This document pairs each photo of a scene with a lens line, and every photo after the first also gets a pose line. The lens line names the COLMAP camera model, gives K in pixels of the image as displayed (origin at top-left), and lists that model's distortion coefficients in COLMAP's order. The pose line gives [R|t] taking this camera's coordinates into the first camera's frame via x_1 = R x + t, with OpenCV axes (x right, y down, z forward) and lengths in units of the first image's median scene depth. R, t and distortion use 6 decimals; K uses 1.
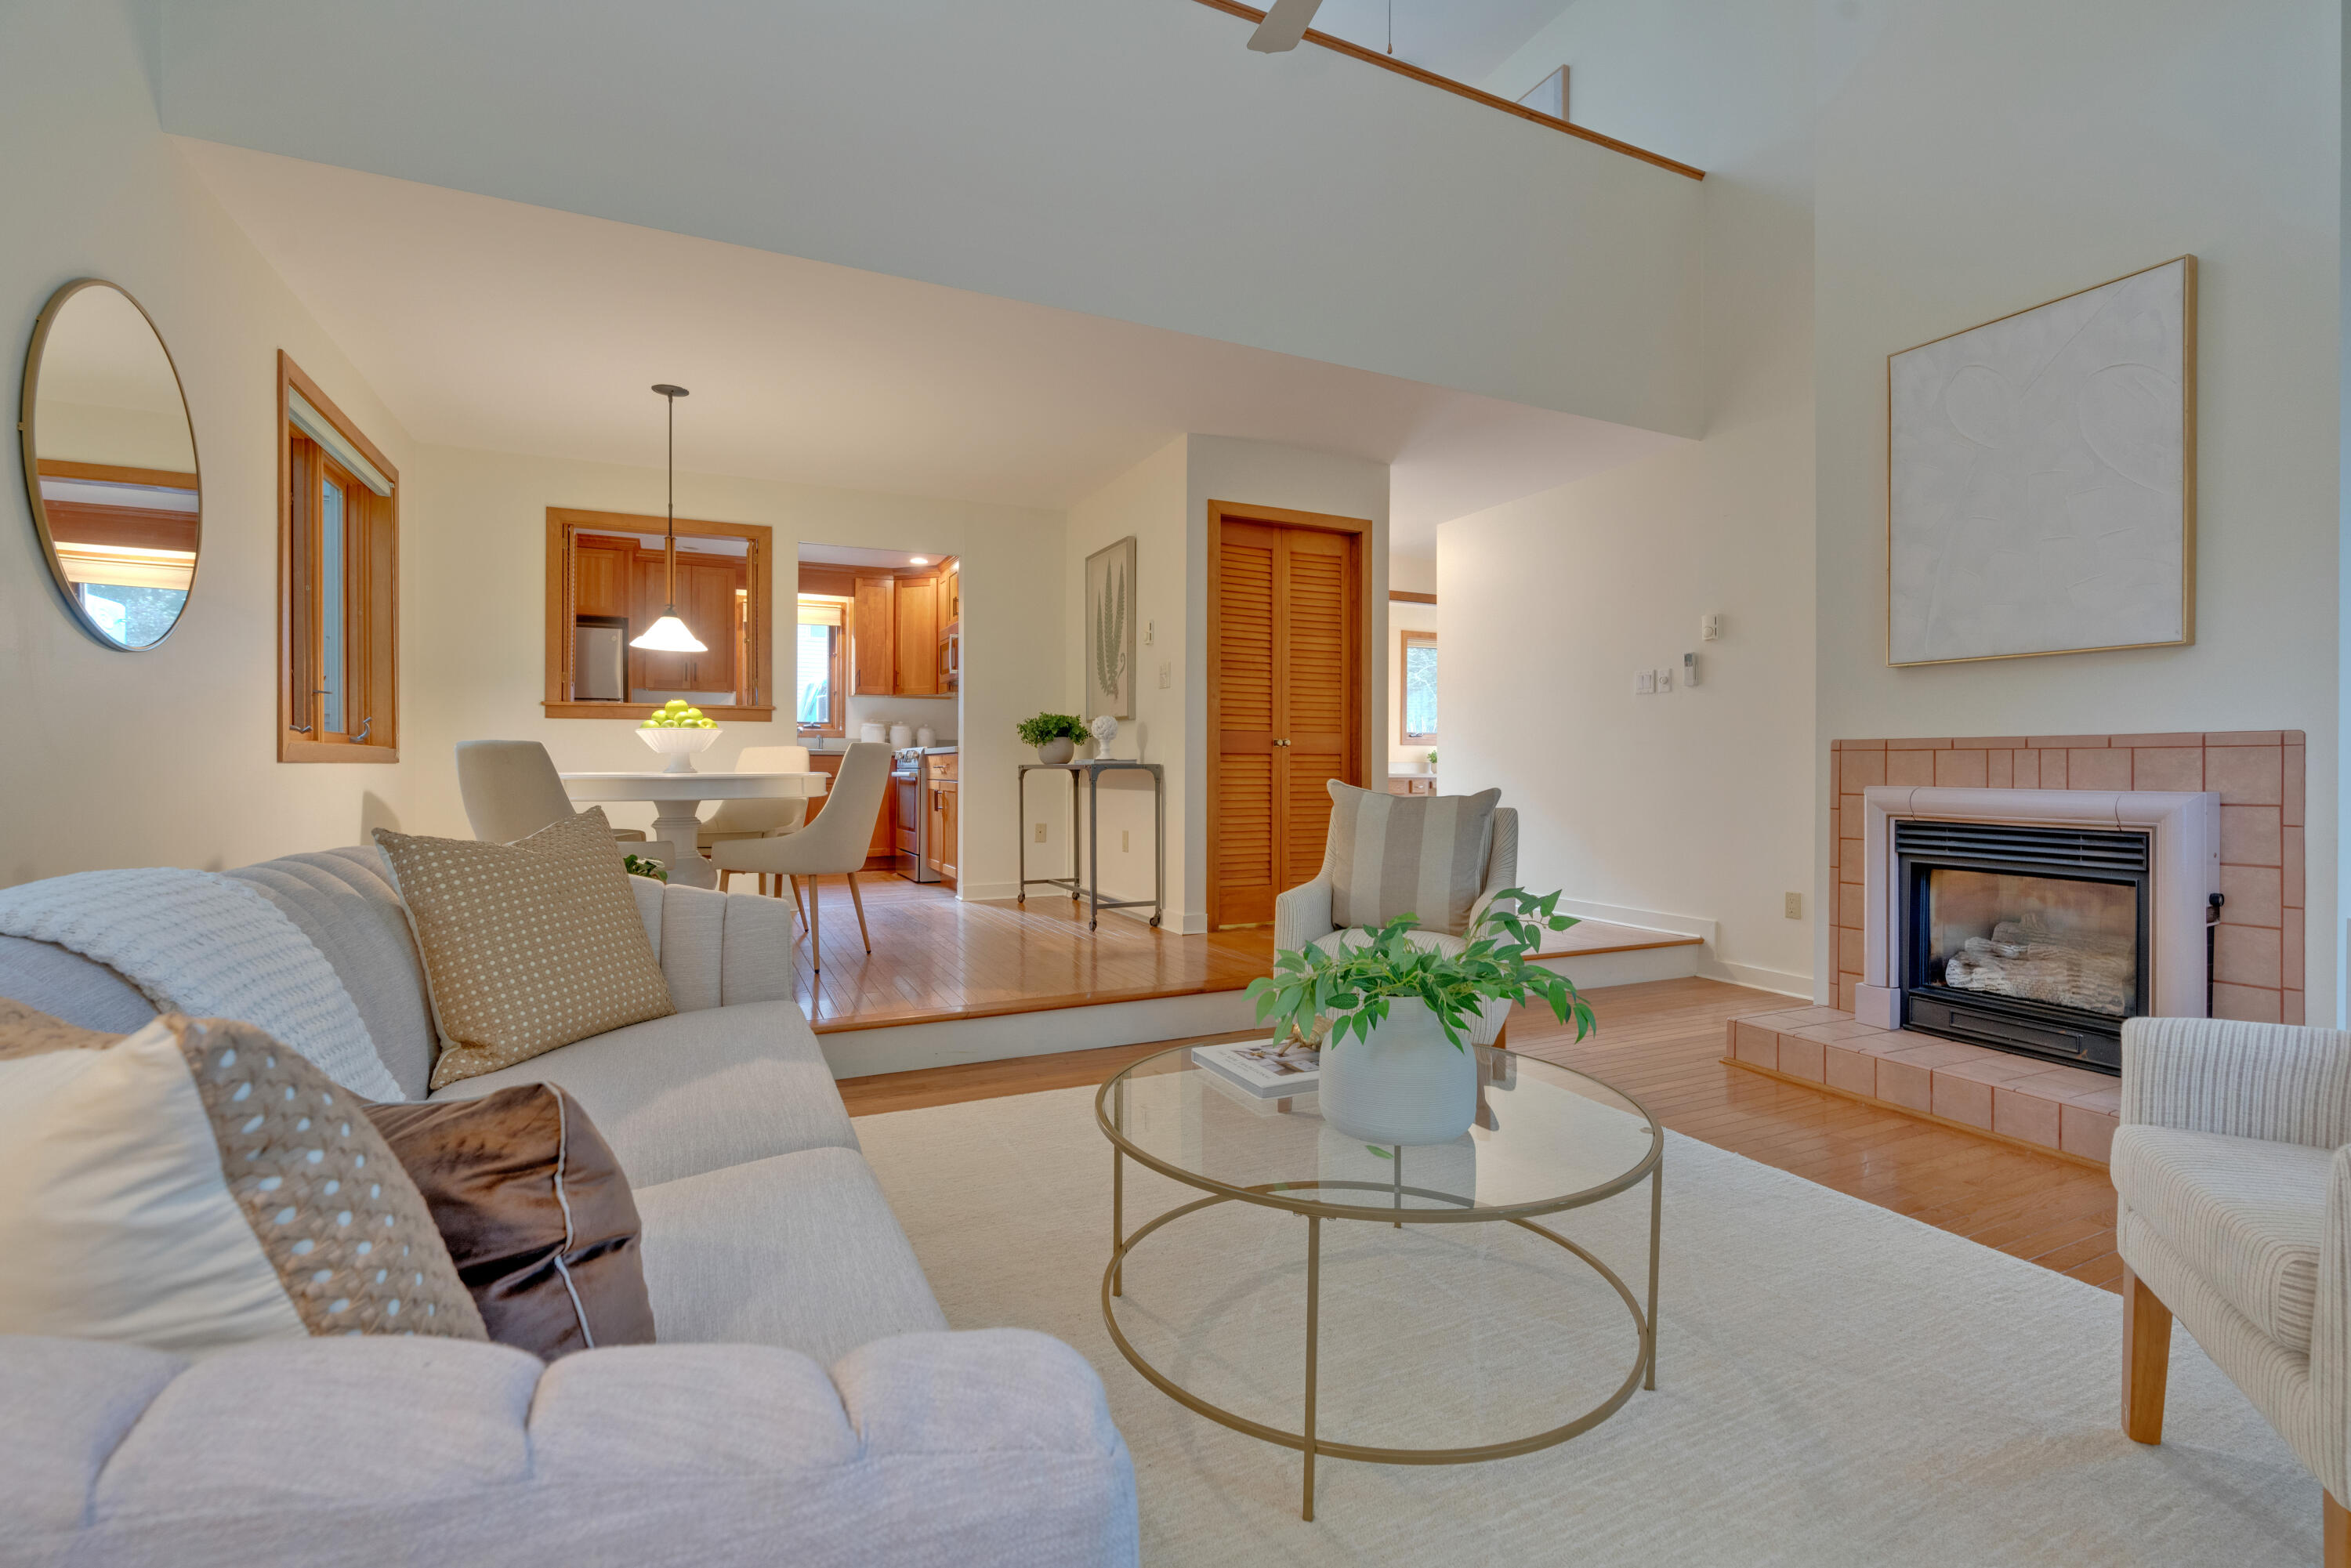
lens RADIAL K [[1054.4, 0, 1189.1], [0, 1054.4, 773.6], [0, 0, 1]] dist [-0.015570, 0.005573]
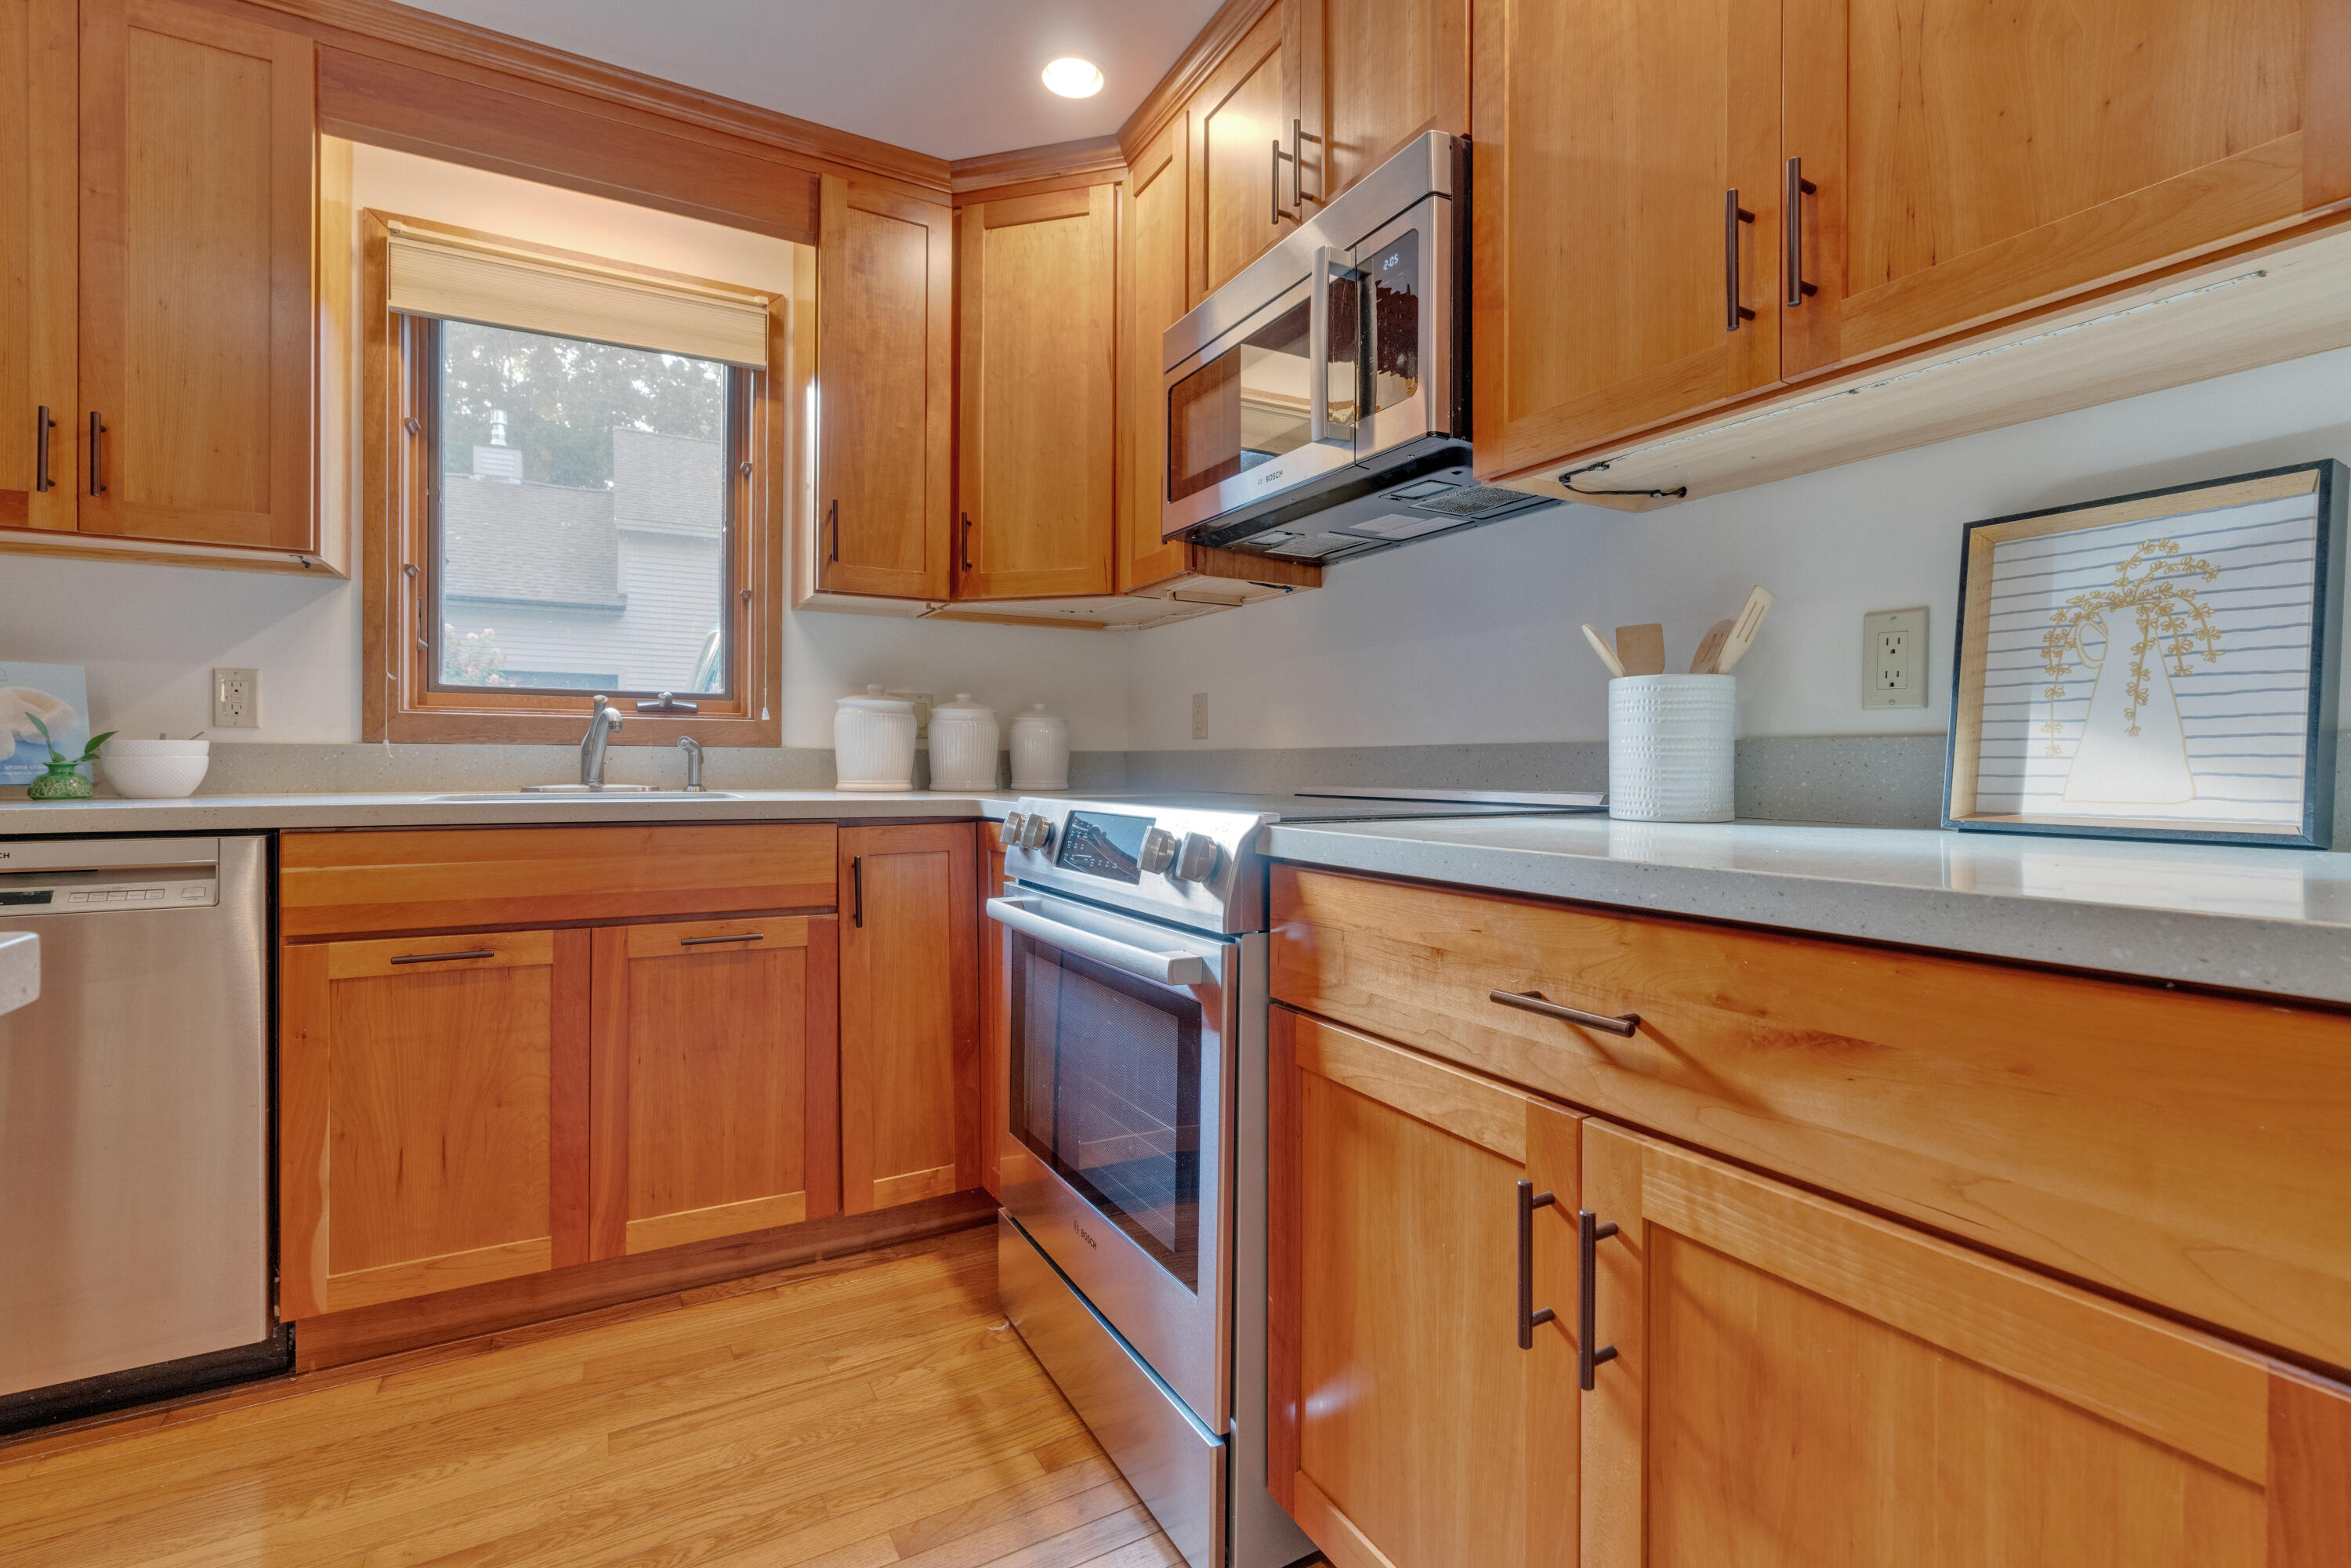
lens RADIAL K [[1054.4, 0, 1189.1], [0, 1054.4, 773.6], [0, 0, 1]] dist [-0.015570, 0.005573]
pose [[0.997917, 0.006892, 0.064149, -0.242932], [-0.007127, 0.999969, 0.003436, -0.029335], [-0.064123, -0.003886, 0.997934, 0.734034]]
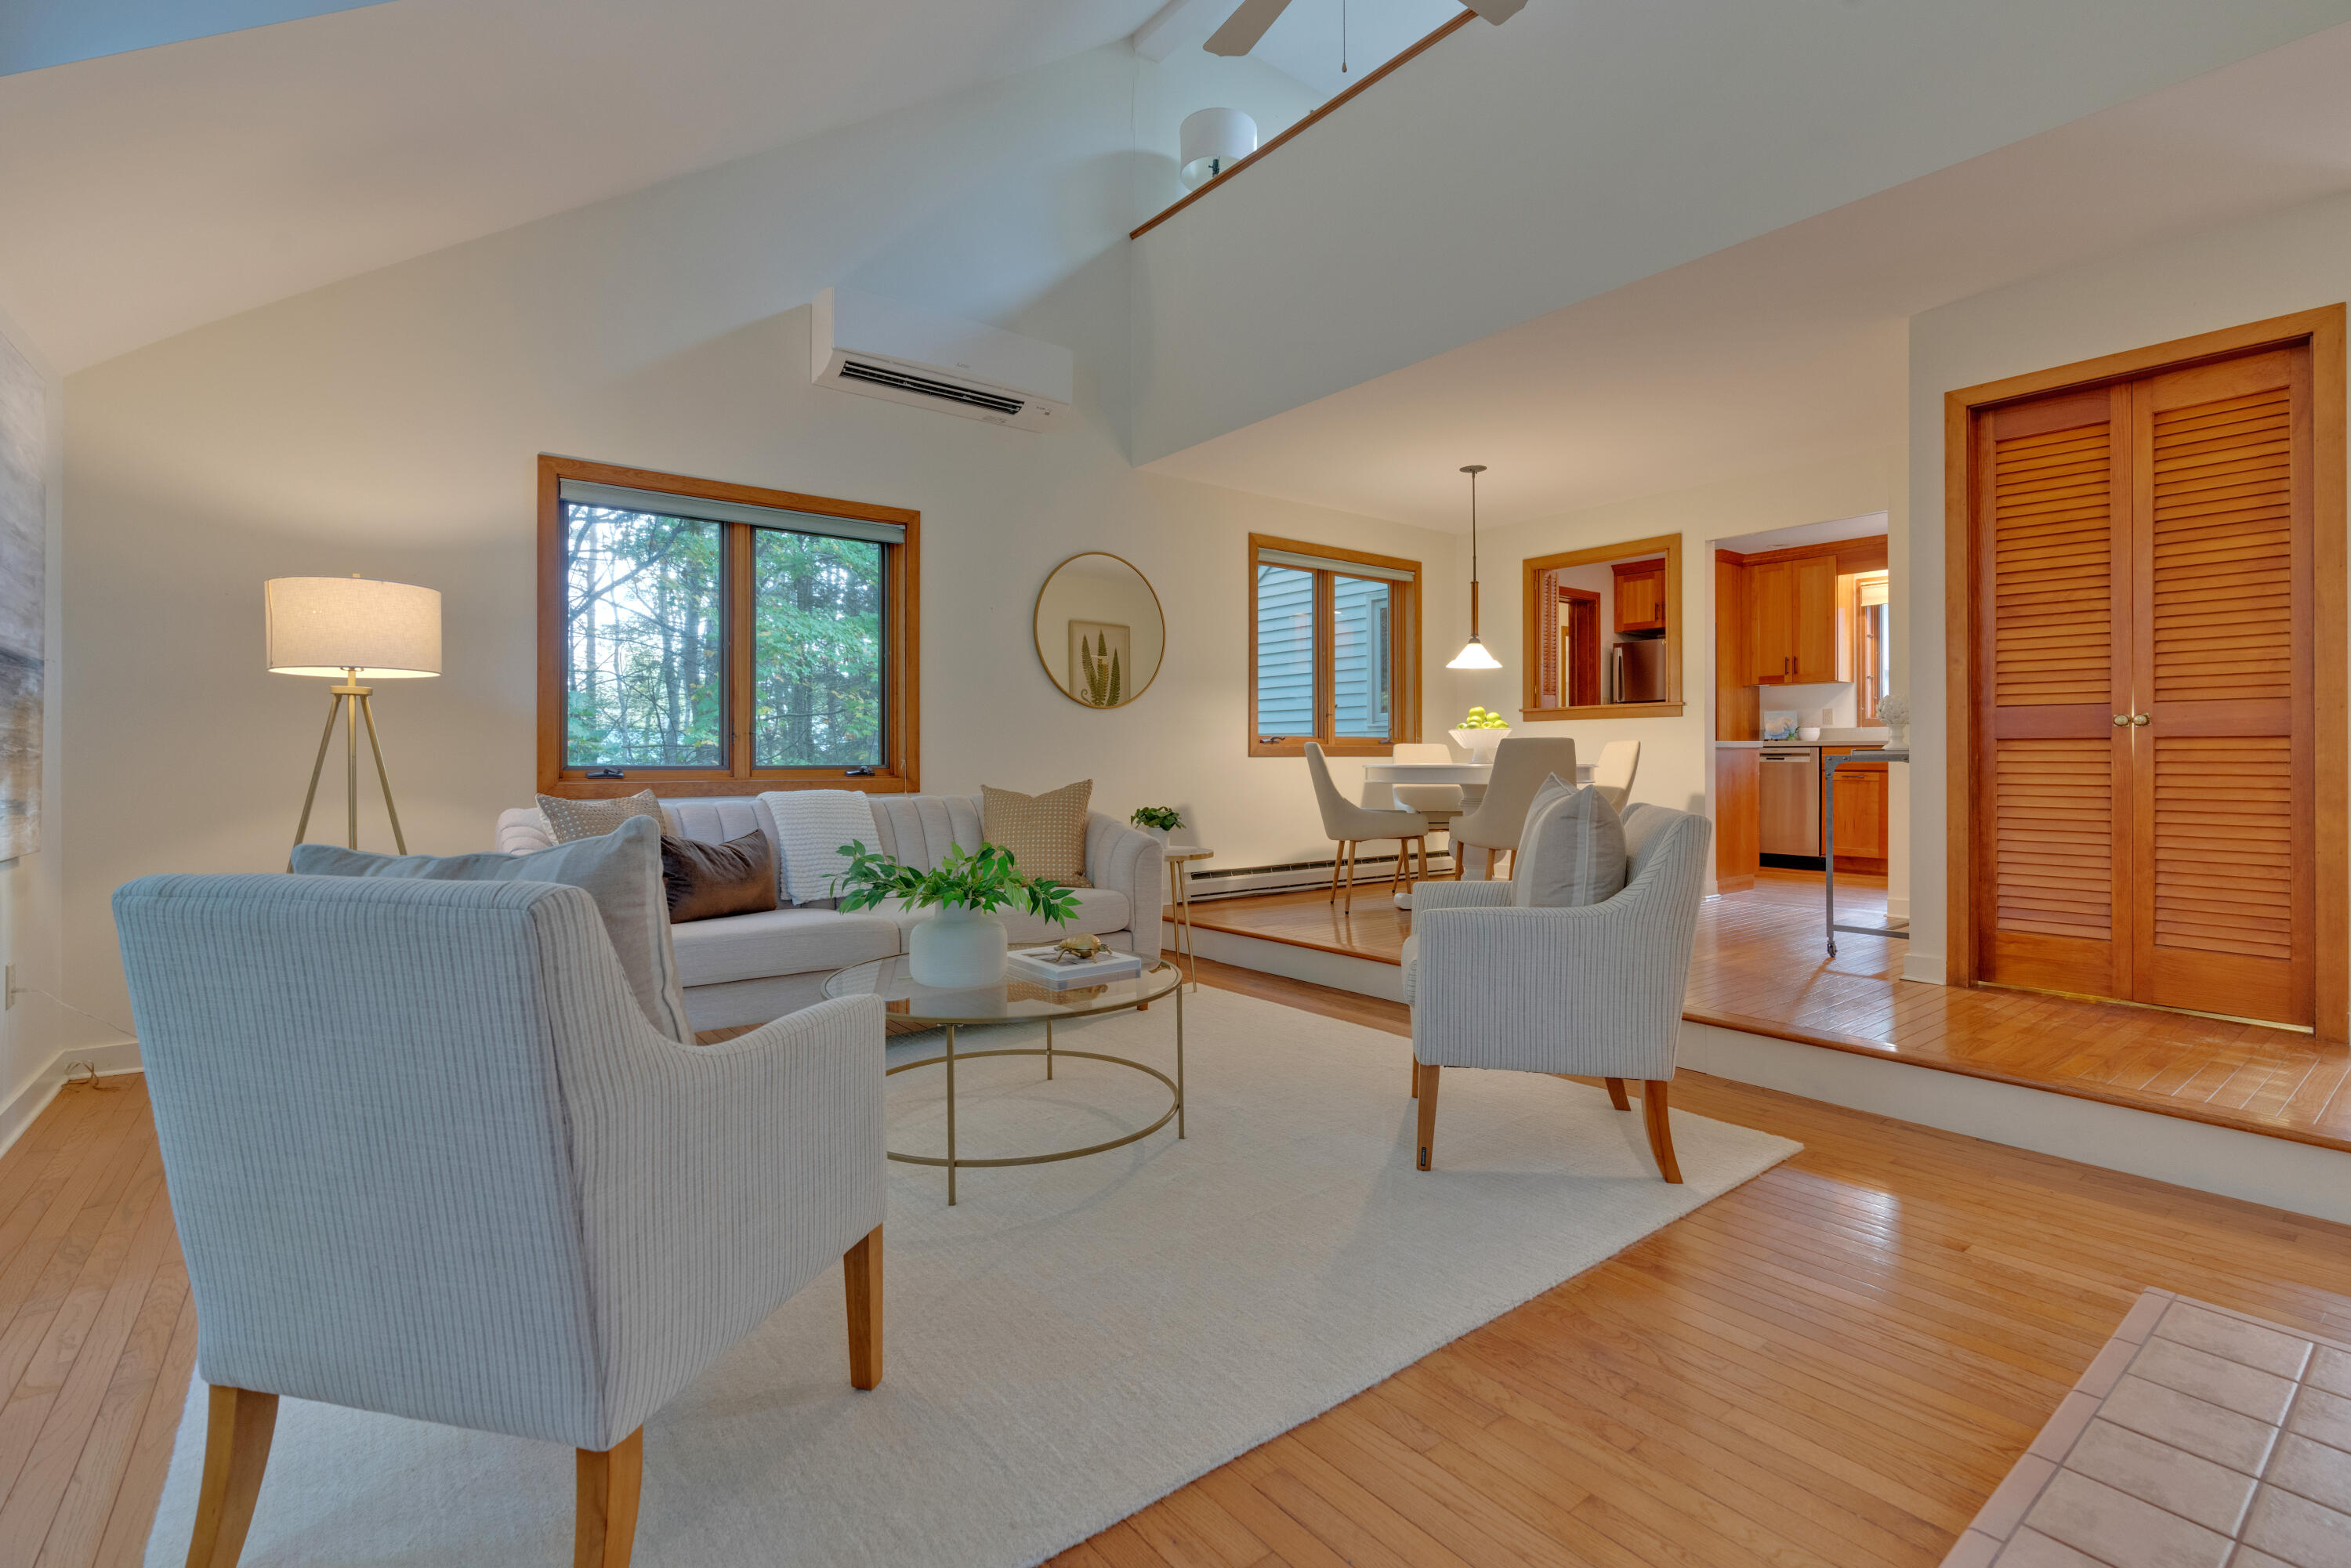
lens RADIAL K [[1054.4, 0, 1189.1], [0, 1054.4, 773.6], [0, 0, 1]] dist [-0.015570, 0.005573]
pose [[0.219464, 0.014638, -0.975511, 0.373951], [-0.004985, 0.999891, 0.013882, -0.002091], [0.975608, 0.001817, 0.219513, 0.200173]]
